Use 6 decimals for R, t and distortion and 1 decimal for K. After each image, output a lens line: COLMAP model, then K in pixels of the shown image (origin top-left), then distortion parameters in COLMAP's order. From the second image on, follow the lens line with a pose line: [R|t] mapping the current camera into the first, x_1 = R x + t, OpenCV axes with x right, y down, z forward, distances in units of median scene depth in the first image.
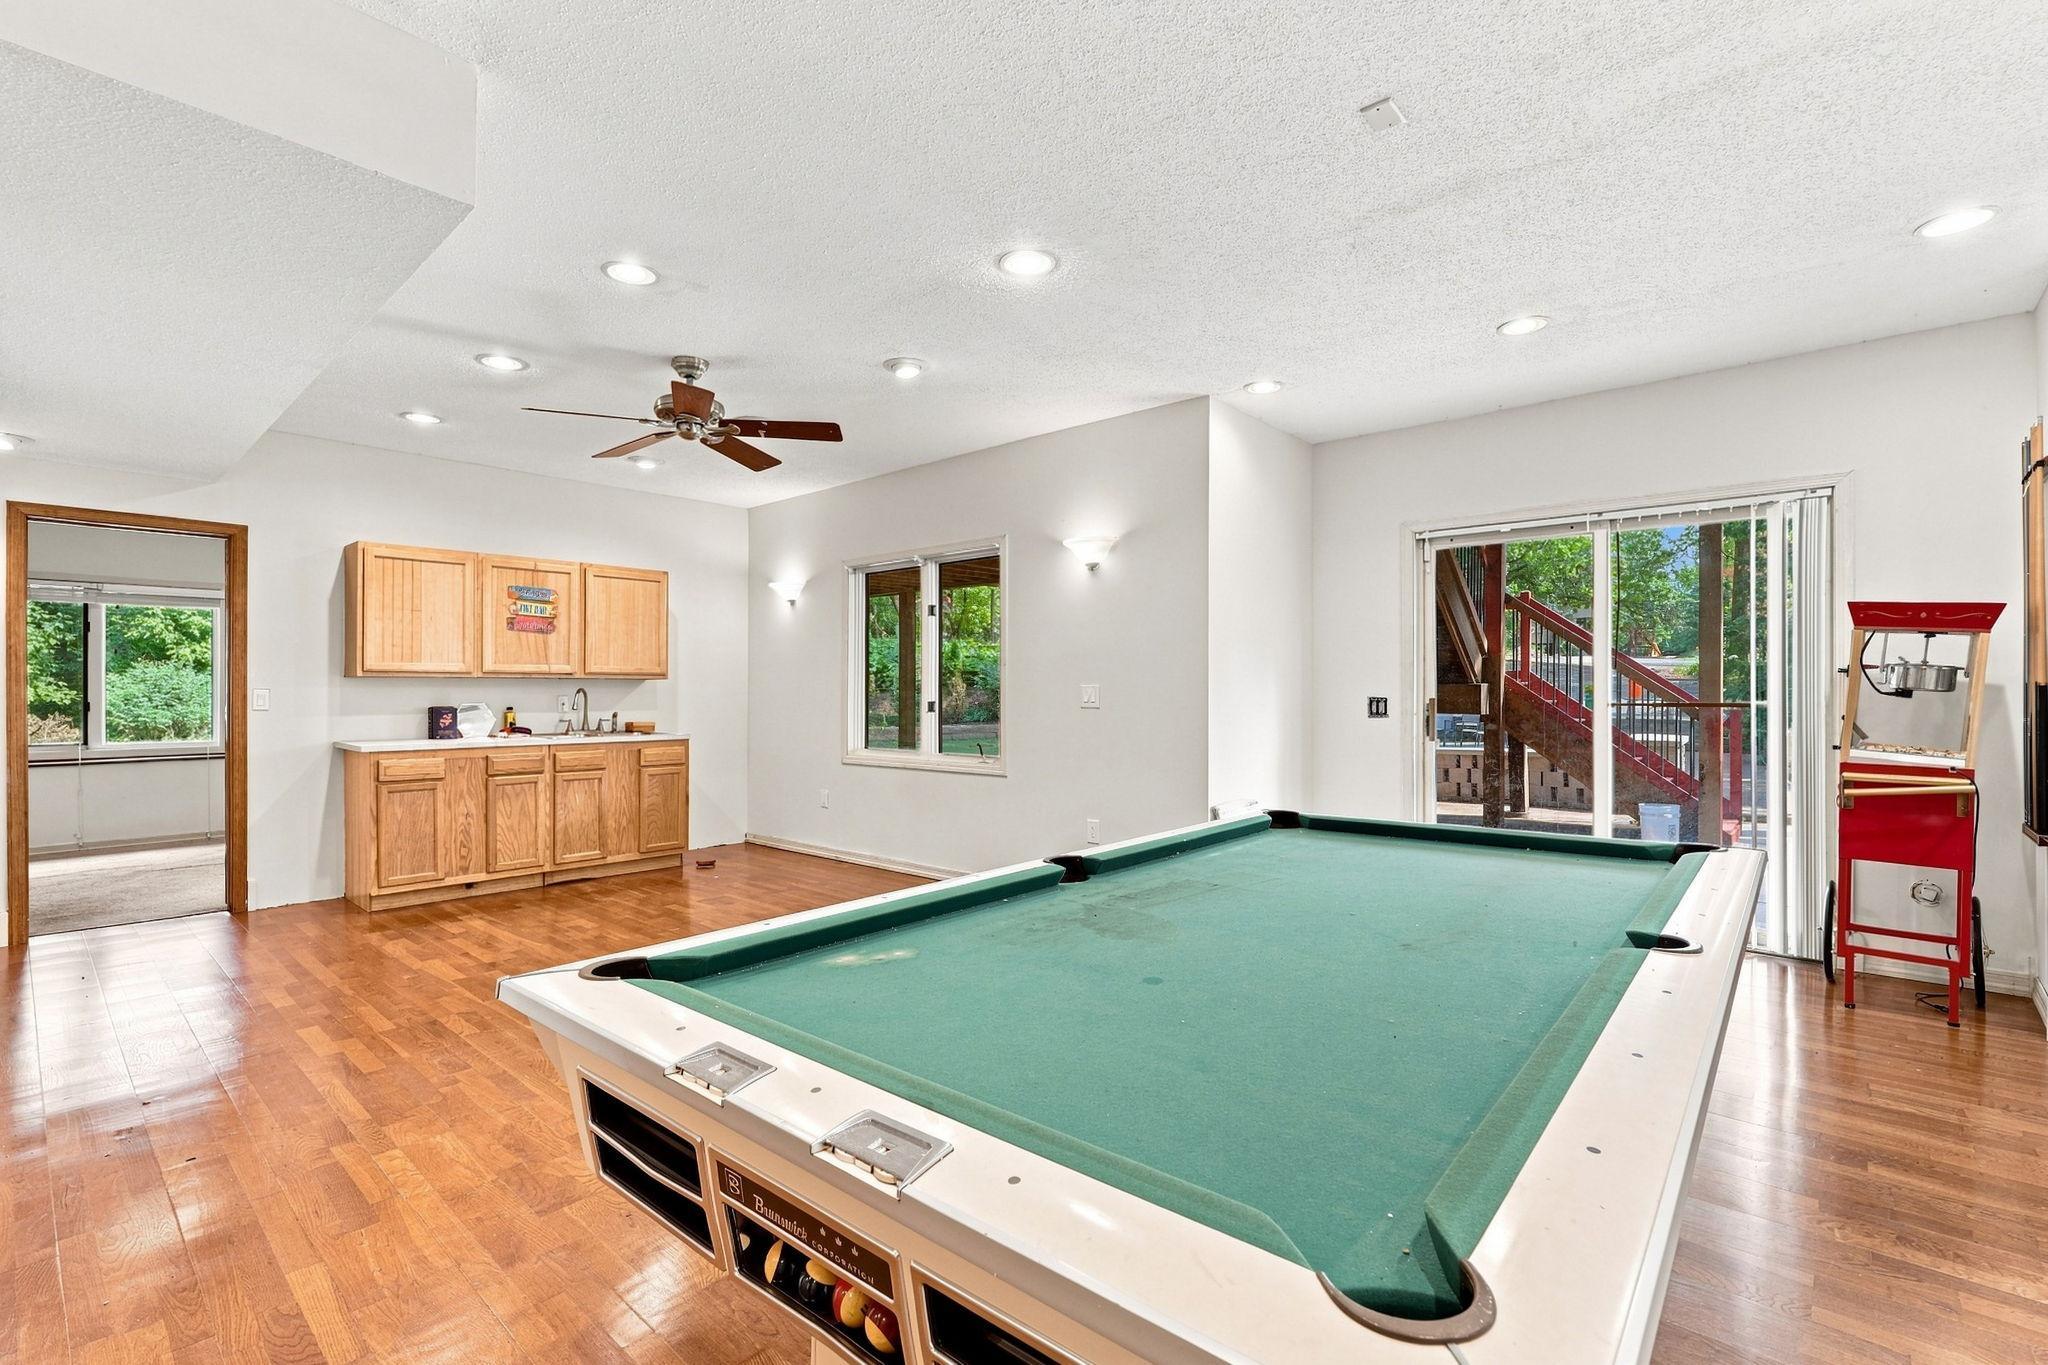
lens RADIAL K [[918.8, 0, 1032.4], [0, 918.8, 683.0], [0, 0, 1]] dist [0.000791, 0.000070]
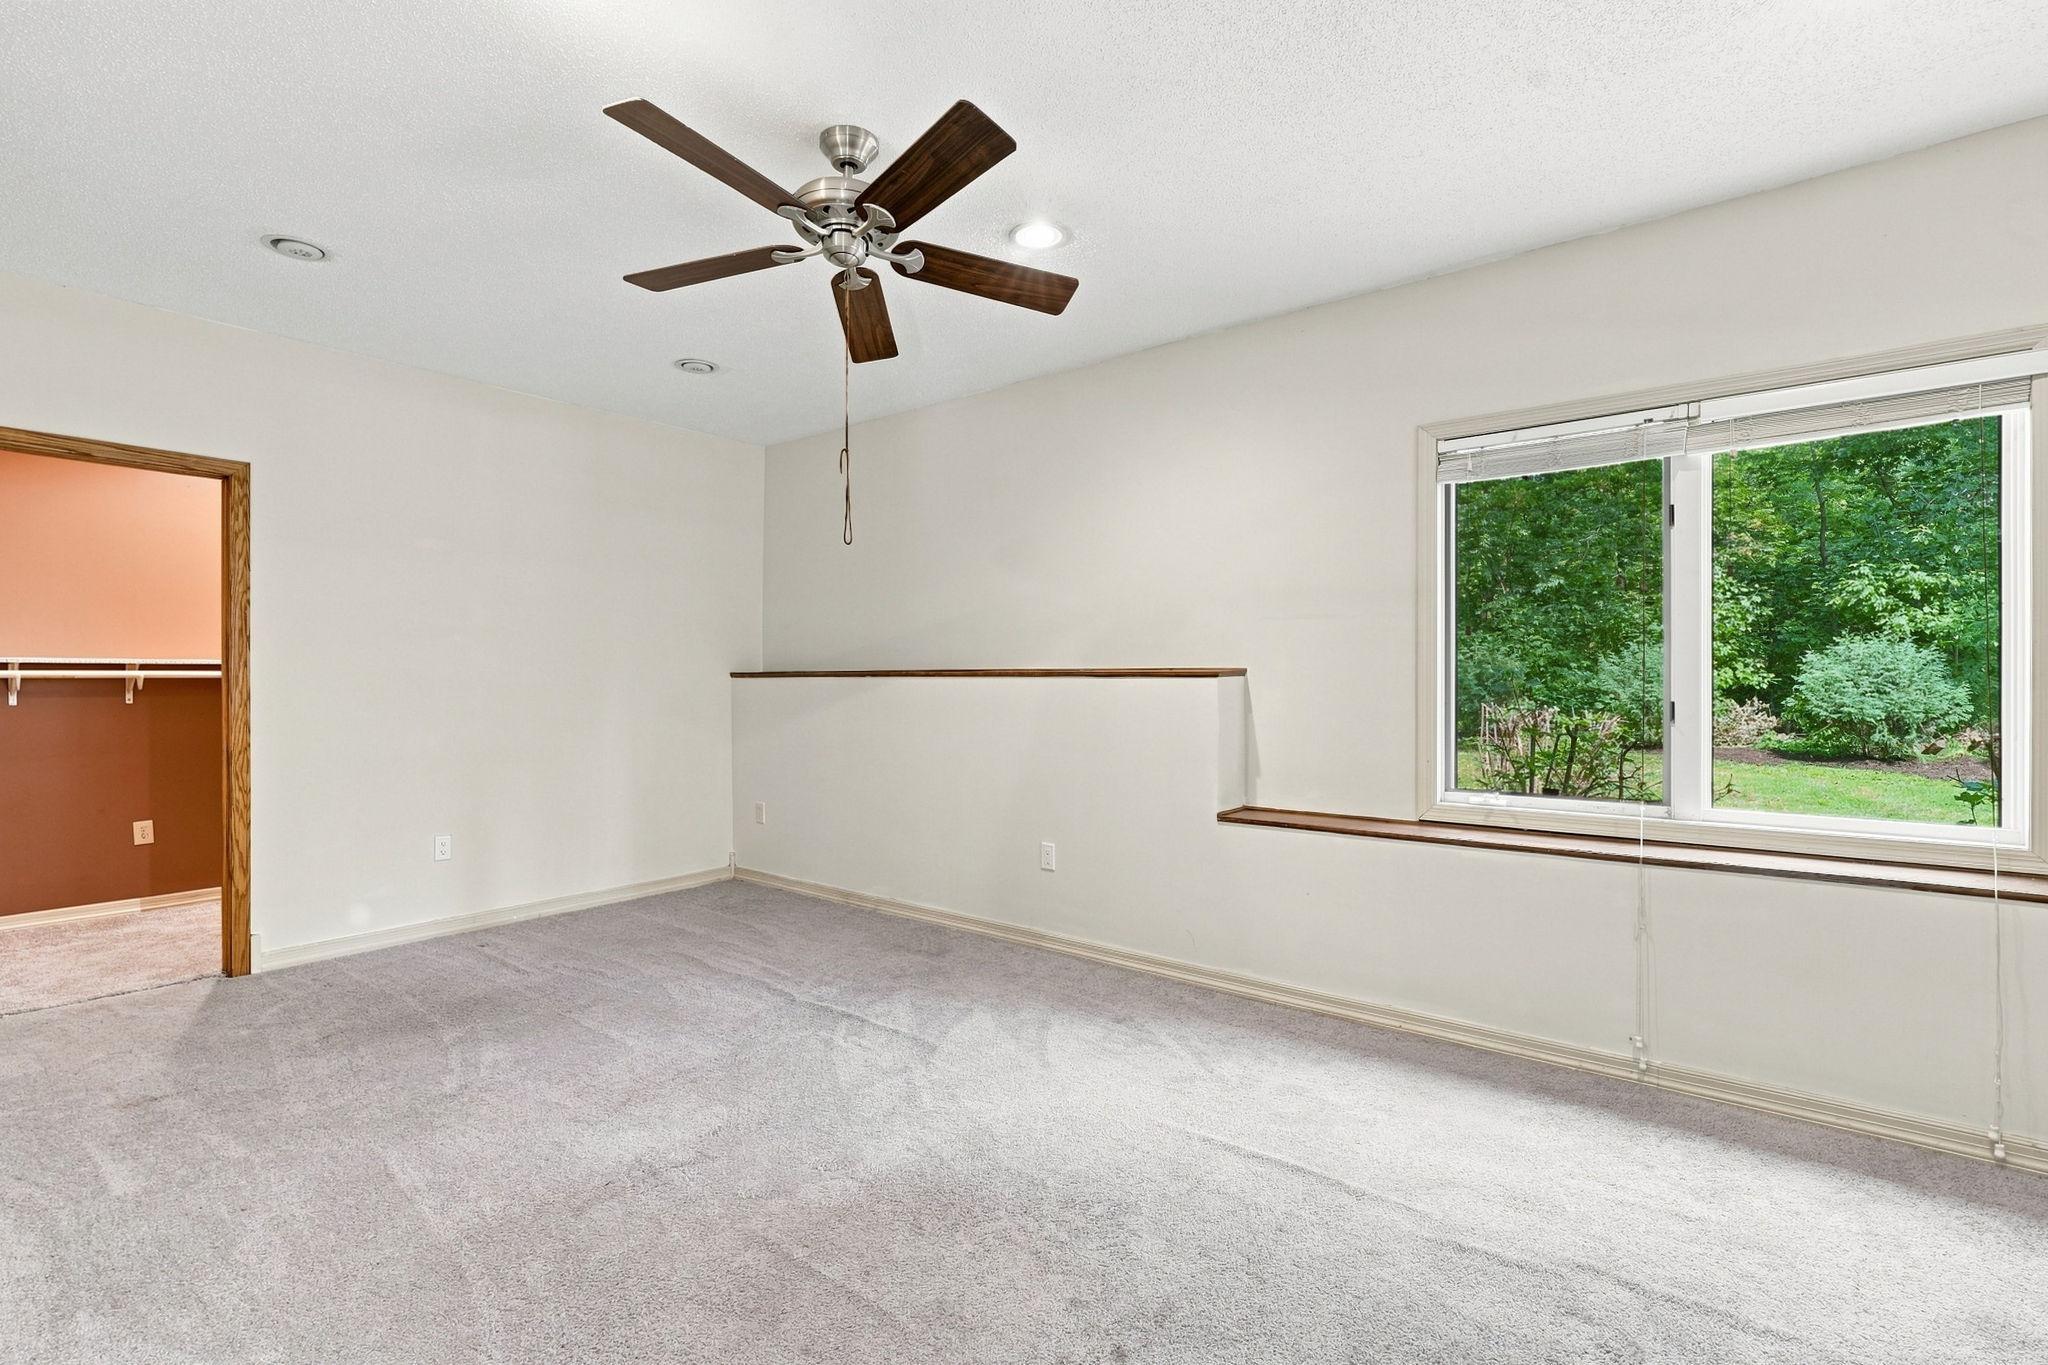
lens RADIAL K [[918.8, 0, 1031.1], [0, 918.8, 672.5], [0, 0, 1]] dist [0.000791, 0.000070]
pose [[0.069469, -0.003169, -0.997579, -0.227639], [0.010300, 0.999944, -0.002460, 0.002968], [0.997531, -0.010104, 0.069498, 0.244727]]
